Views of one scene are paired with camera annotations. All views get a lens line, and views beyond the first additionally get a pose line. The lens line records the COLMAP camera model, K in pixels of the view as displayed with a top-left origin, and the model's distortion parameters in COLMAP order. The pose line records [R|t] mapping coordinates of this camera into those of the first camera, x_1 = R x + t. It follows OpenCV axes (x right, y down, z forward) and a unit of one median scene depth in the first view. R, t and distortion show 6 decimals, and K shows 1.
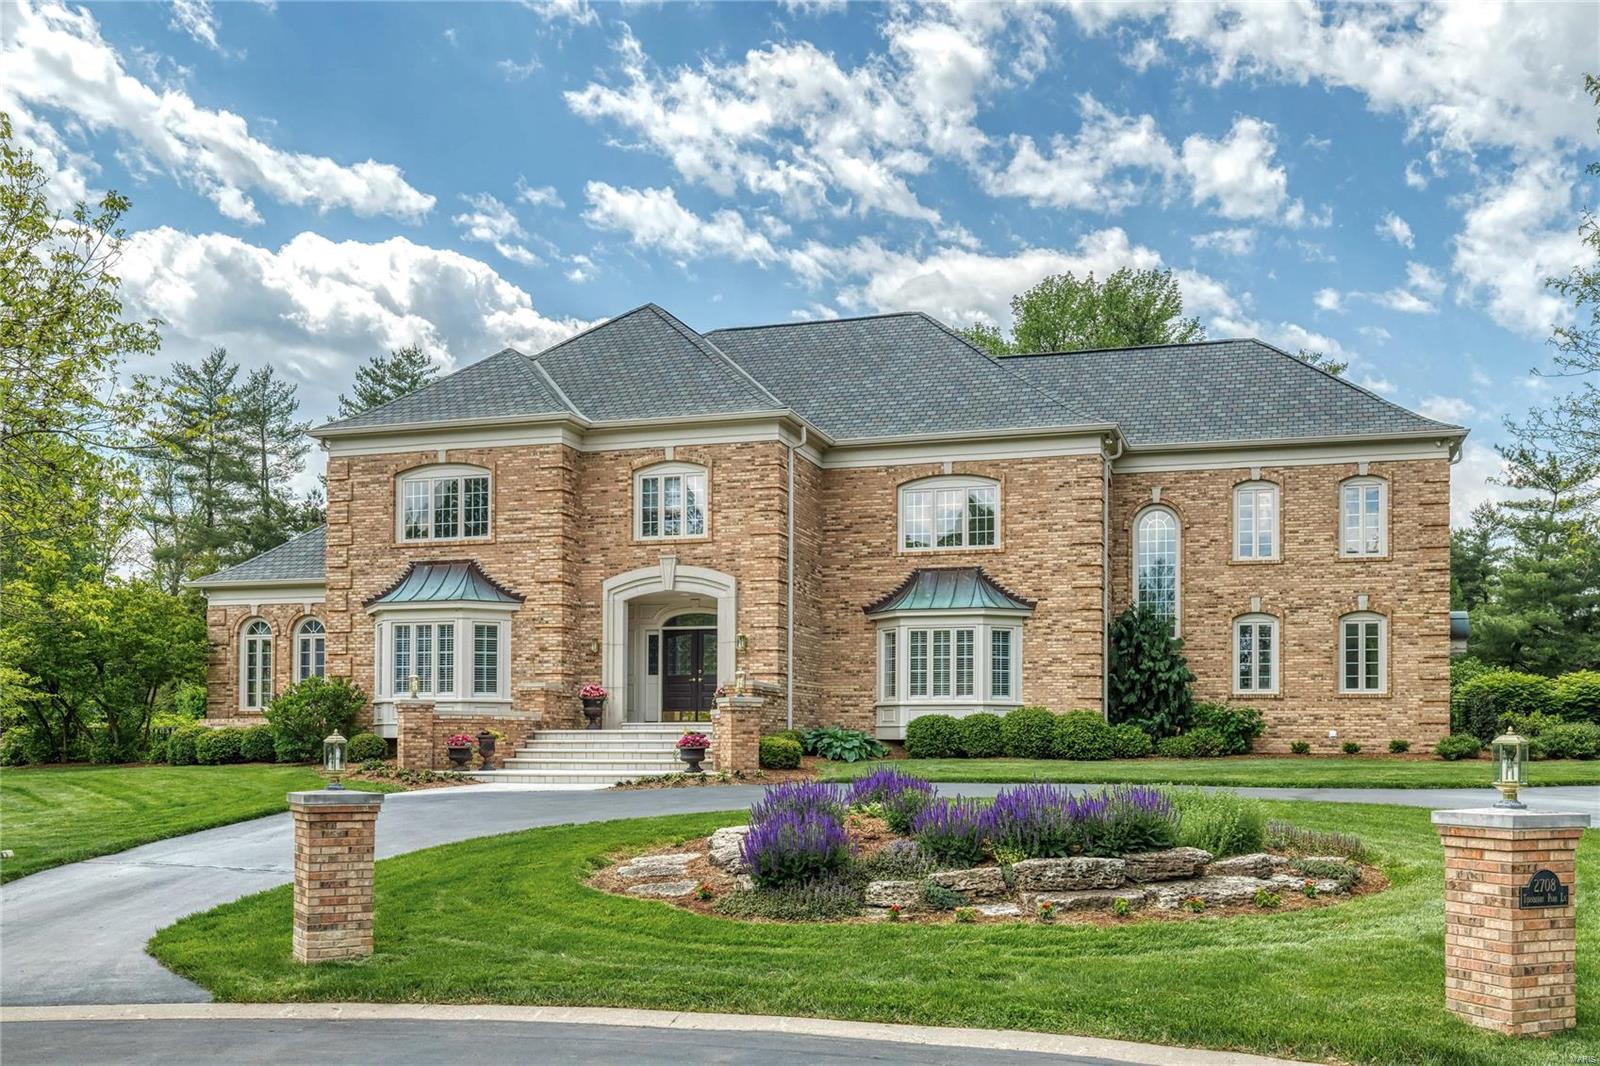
lens RADIAL K [[1441.1, 0, 800.0], [0, 1441.1, 533.0], [0, 0, 1]] dist [0.001994, -0.000847]
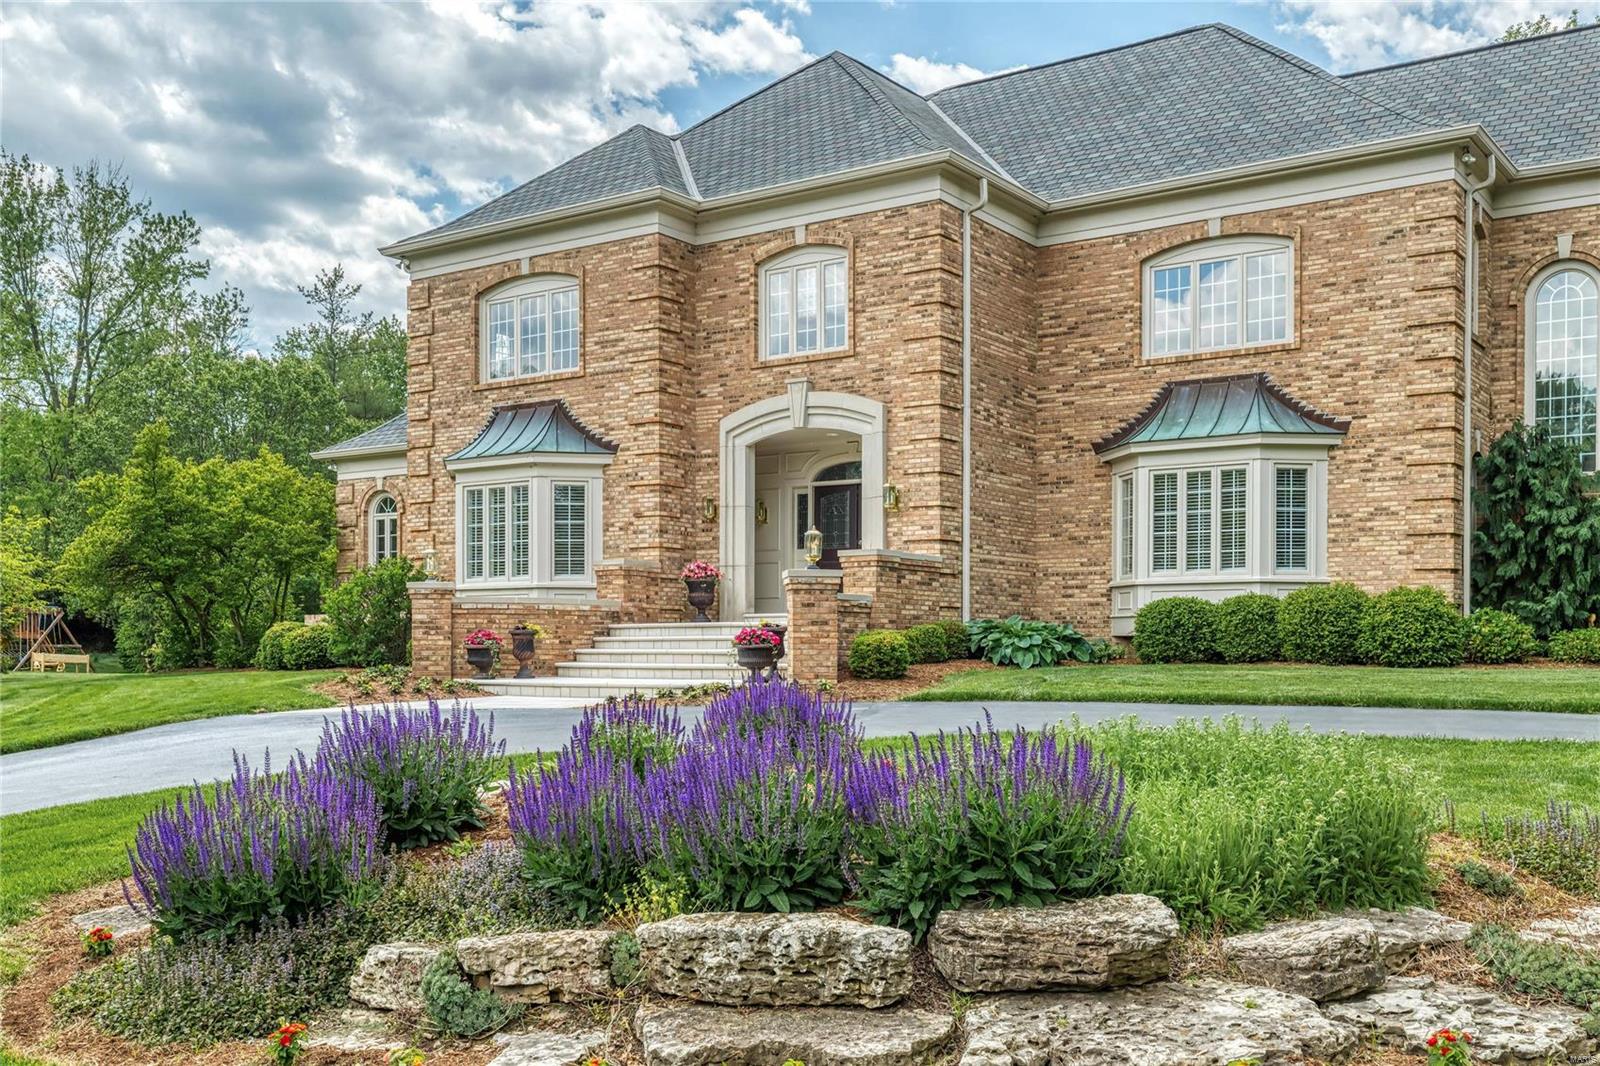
lens RADIAL K [[1566.5, 0, 800.0], [0, 1566.5, 533.0], [0, 0, 1]] dist [0.005814, -0.005664]
pose [[0.956378, -0.022291, -0.291282, 0.132439], [0.042795, 0.997018, 0.064213, 0.041985], [0.288982, -0.073878, 0.954480, 0.261208]]
